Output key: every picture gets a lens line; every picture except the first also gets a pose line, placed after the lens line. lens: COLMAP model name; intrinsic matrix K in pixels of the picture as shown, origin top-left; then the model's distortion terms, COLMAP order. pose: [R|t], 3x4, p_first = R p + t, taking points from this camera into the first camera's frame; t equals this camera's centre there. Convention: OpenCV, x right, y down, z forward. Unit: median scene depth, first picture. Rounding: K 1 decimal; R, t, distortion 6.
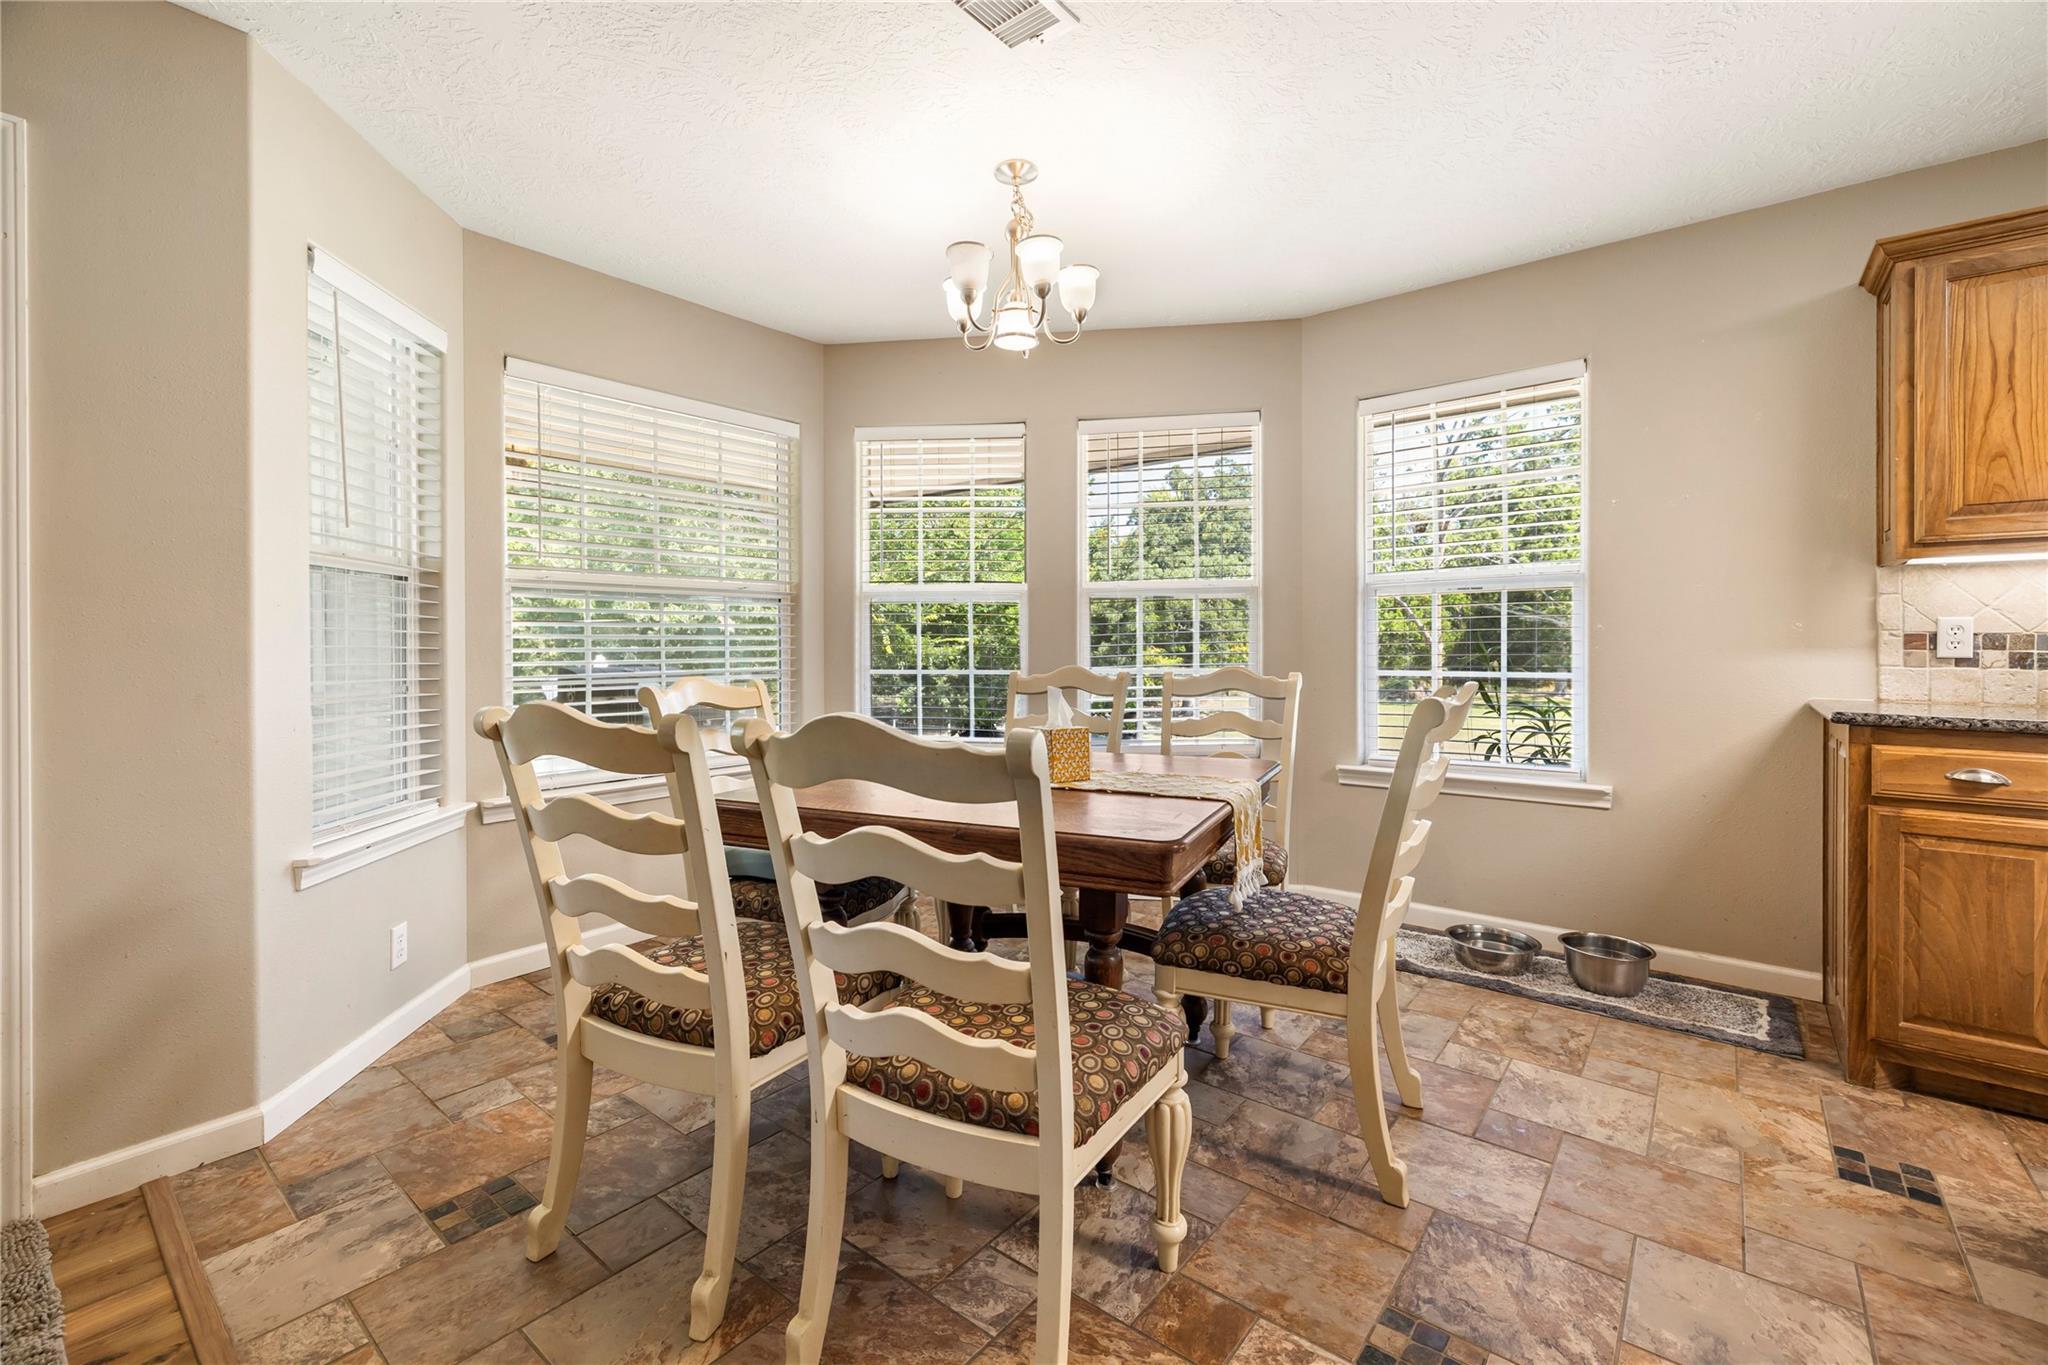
lens RADIAL K [[876.3, 0, 1016.8], [0, 876.3, 639.6], [0, 0, 1]] dist [0.000753, 0.000315]
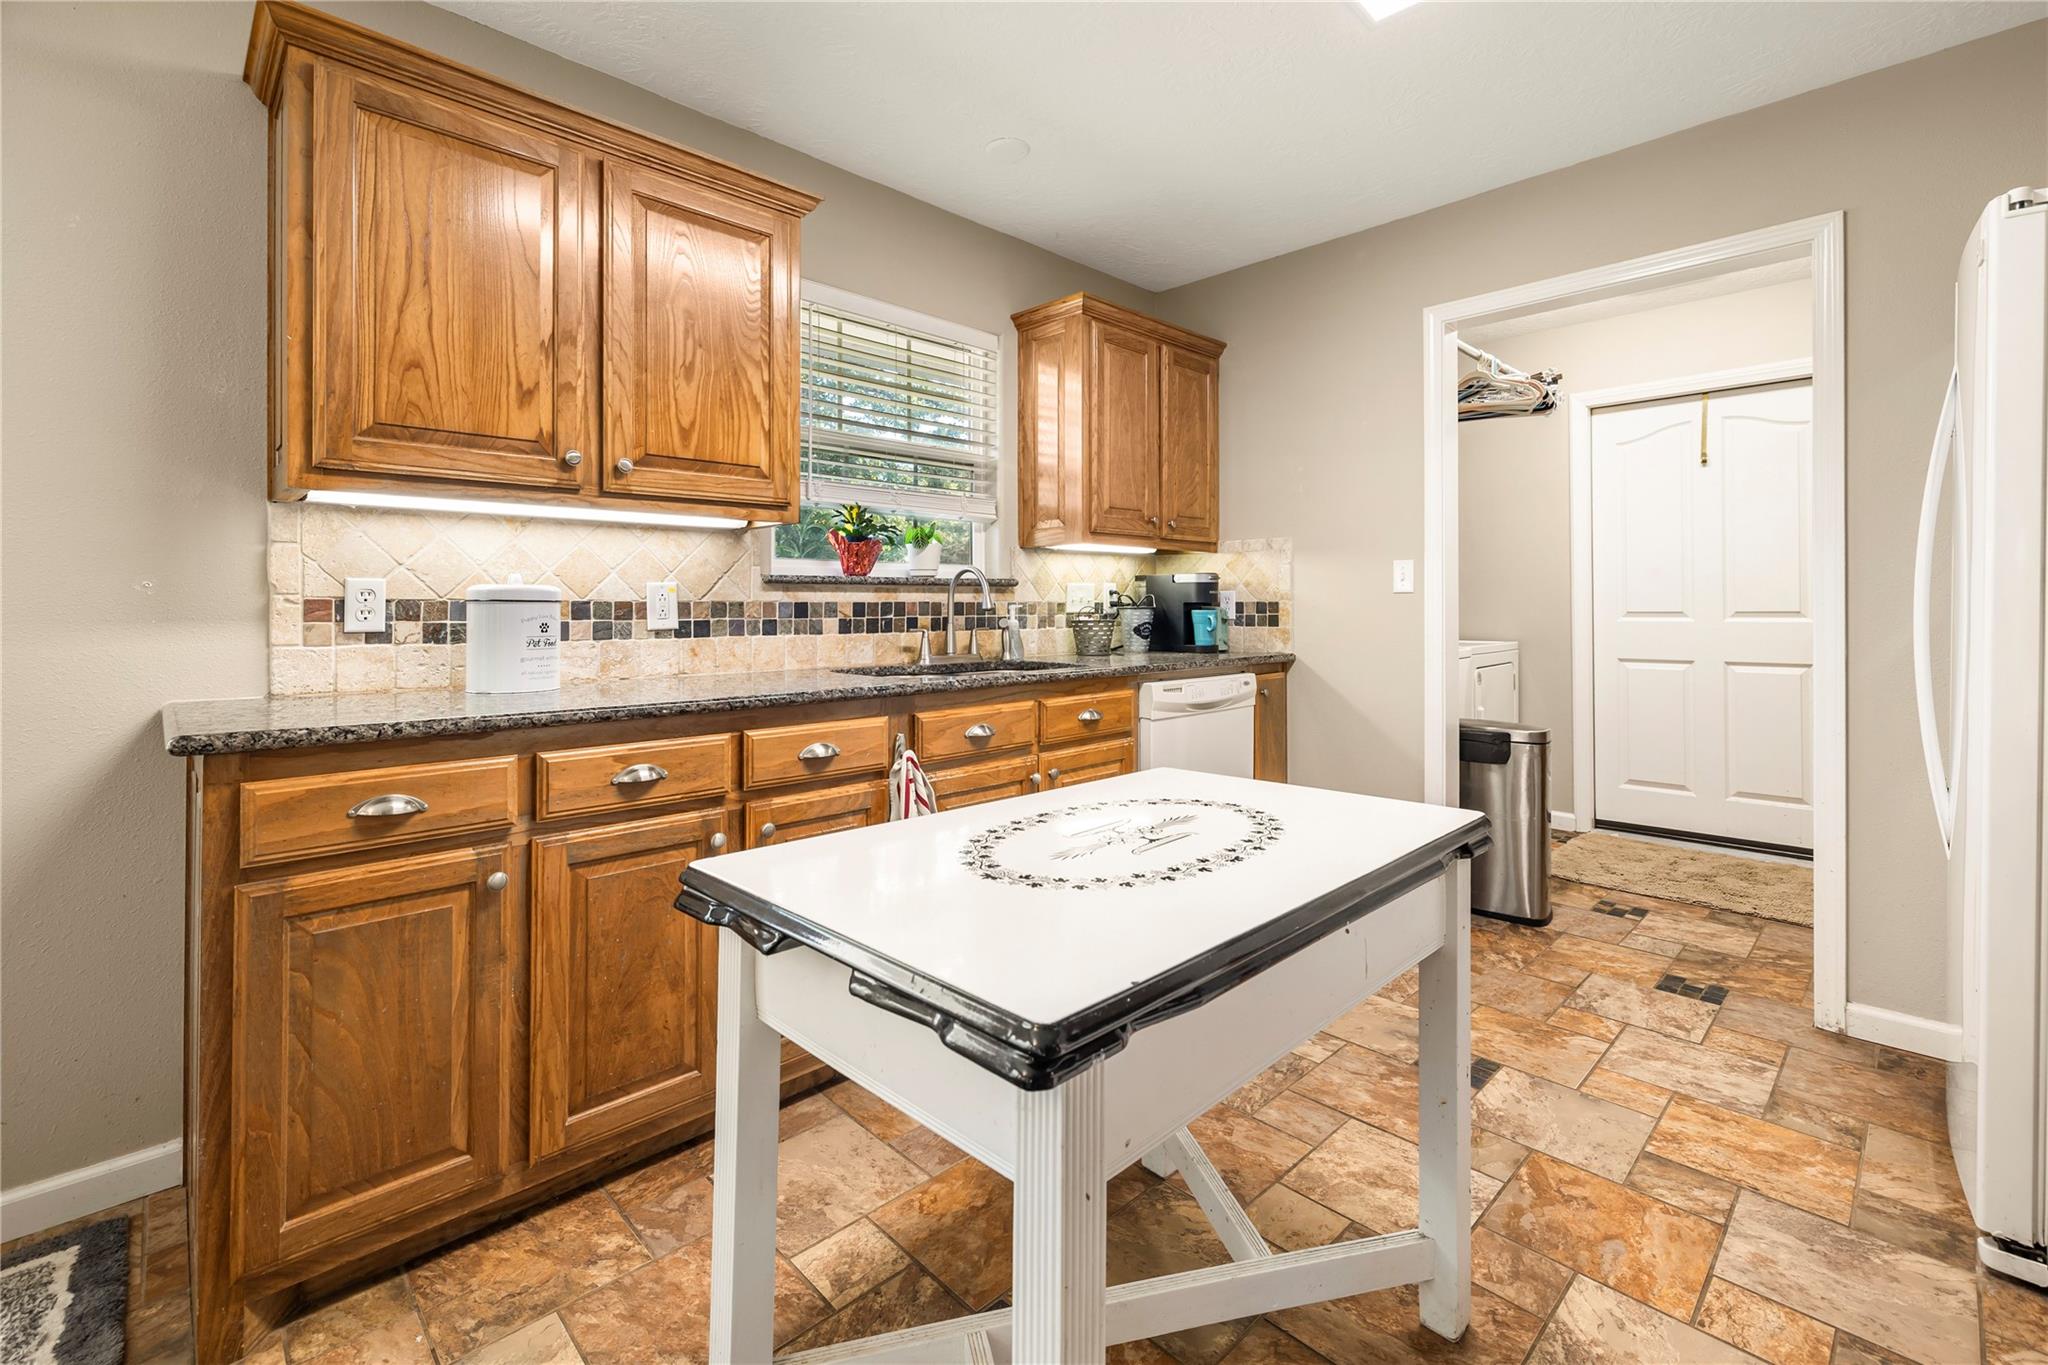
lens RADIAL K [[876.3, 0, 1034.1], [0, 876.3, 601.7], [0, 0, 1]] dist [0.000753, 0.000315]
pose [[0.109724, 0.005543, 0.993947, 0.426109], [0.001881, 0.999982, -0.005785, 0.000264], [-0.993960, 0.002504, 0.109711, 0.384600]]
